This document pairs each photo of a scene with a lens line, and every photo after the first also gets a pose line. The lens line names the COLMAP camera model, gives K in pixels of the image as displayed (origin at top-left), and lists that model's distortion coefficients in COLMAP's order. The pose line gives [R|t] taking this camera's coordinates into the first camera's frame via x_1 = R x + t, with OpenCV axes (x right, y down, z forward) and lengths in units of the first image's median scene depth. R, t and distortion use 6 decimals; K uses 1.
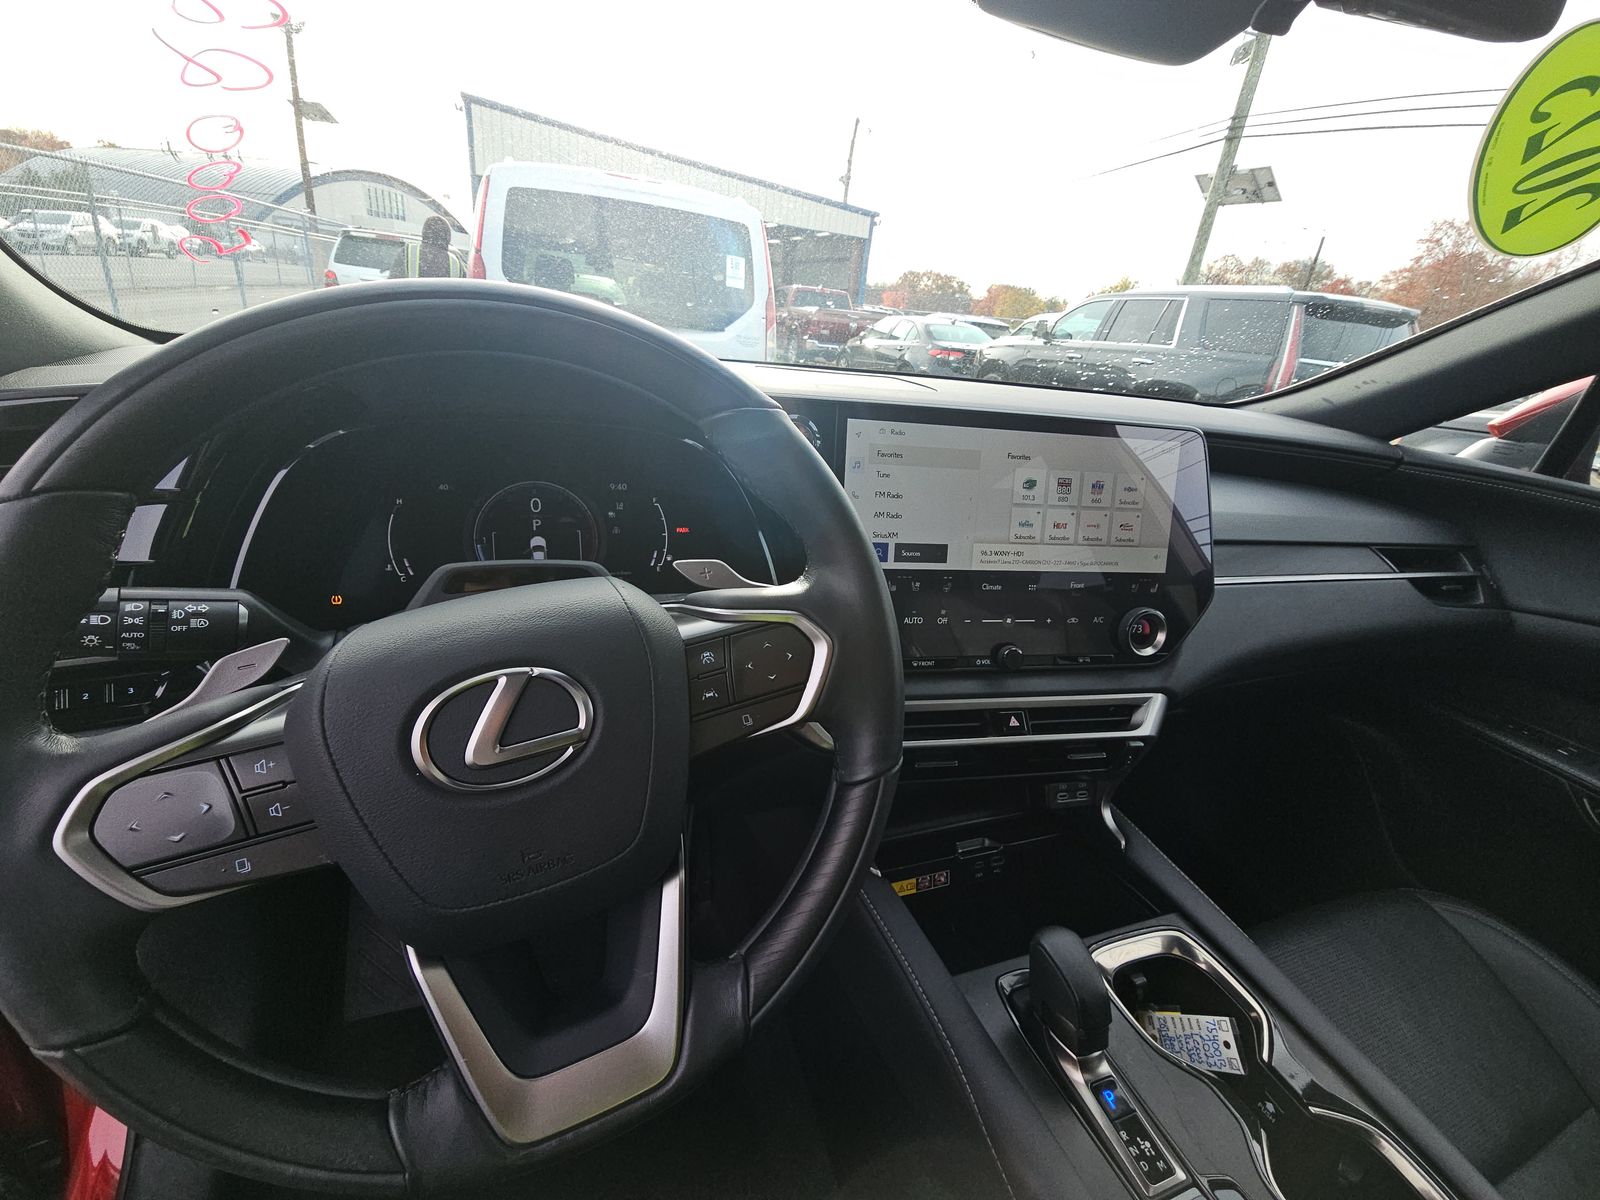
lens RADIAL K [[653.3, 0, 792.9], [0, 653.3, 593.2], [0, 0, 1]] dist [0.011056, -0.009239]
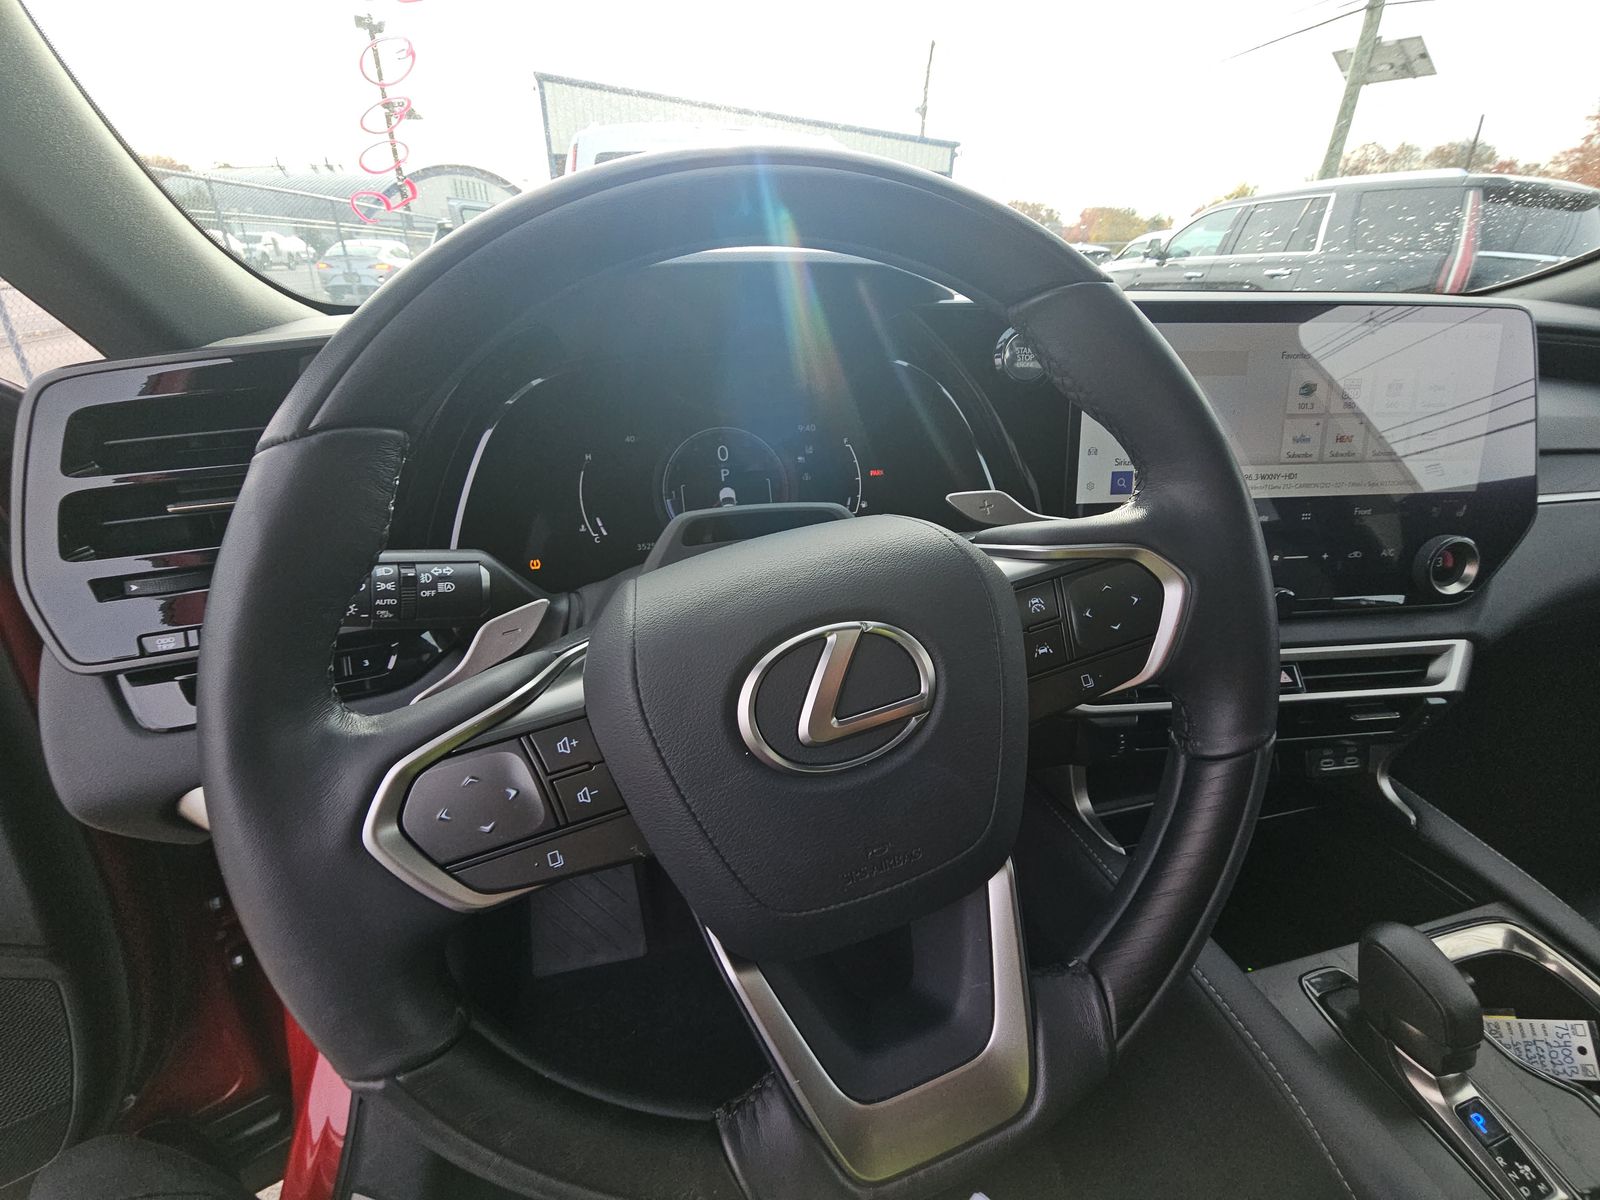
lens RADIAL K [[653.3, 0, 792.9], [0, 653.3, 593.2], [0, 0, 1]] dist [0.011056, -0.009239]
pose [[0.990453, -0.036129, -0.133030, -0.191354], [0.043817, 0.997506, 0.055327, 0.015441], [0.130699, -0.060628, 0.989567, 0.099050]]
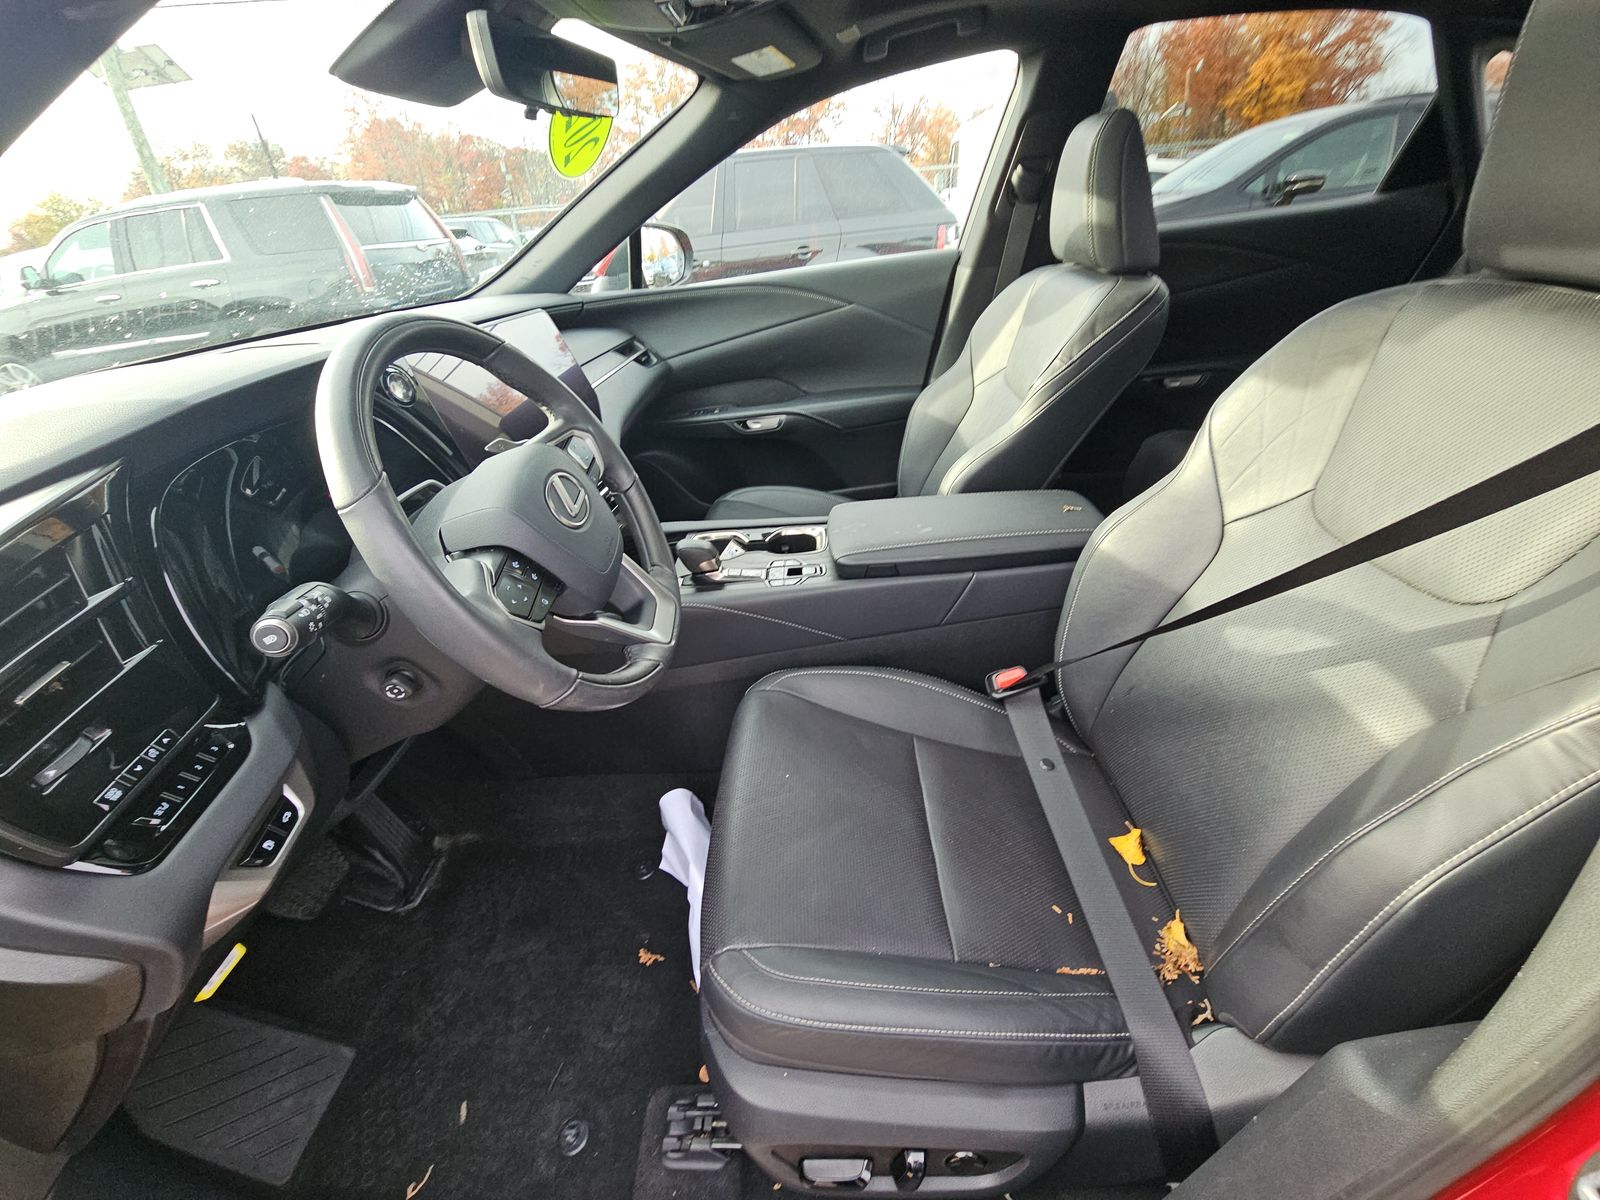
lens RADIAL K [[654.7, 0, 790.2], [0, 654.7, 592.2], [0, 0, 1]] dist [-0.000349, -0.000560]
pose [[0.351002, -0.577797, 0.736850, -1.007609], [0.472018, 0.788802, 0.393688, -0.033843], [-0.808700, 0.209621, 0.549602, -0.395952]]
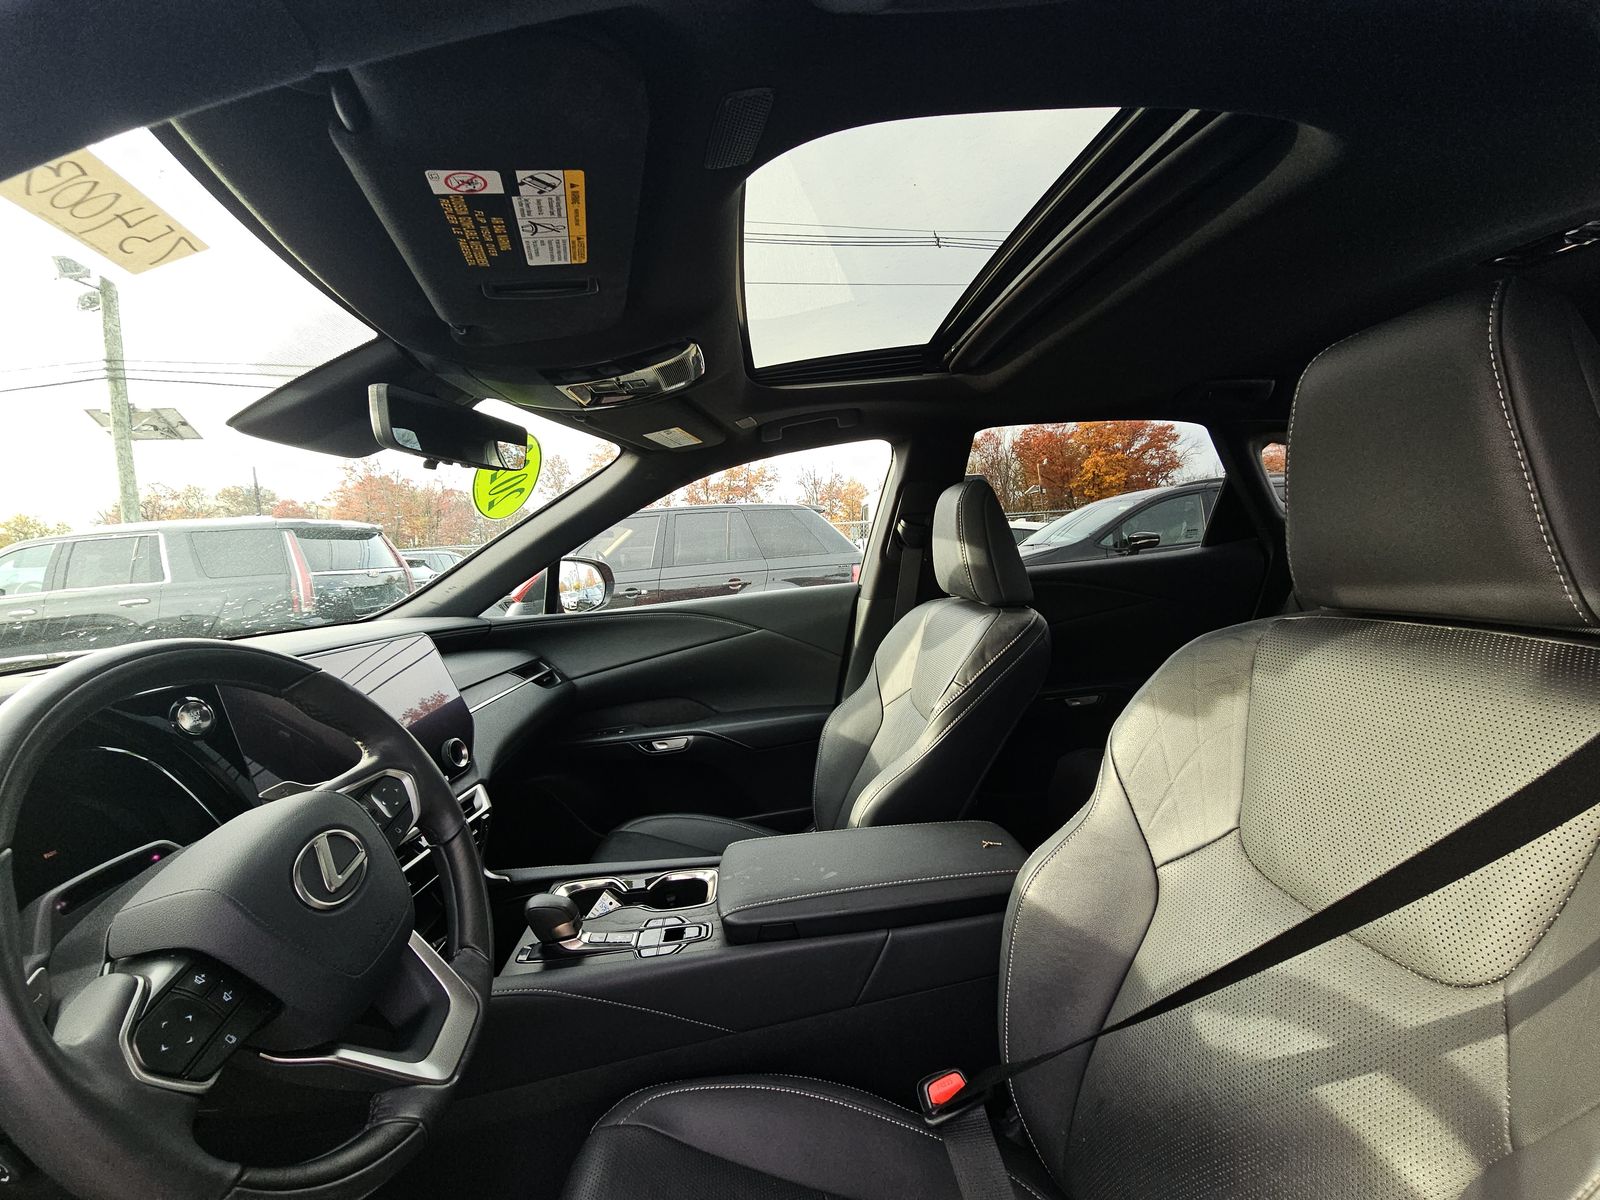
lens RADIAL K [[653.3, 0, 792.9], [0, 653.3, 593.2], [0, 0, 1]] dist [0.011056, -0.009239]
pose [[0.263443, -0.181155, 0.947513, -0.808493], [0.457356, 0.888260, 0.042665, 0.023622], [-0.849367, 0.422111, 0.316858, -0.437738]]
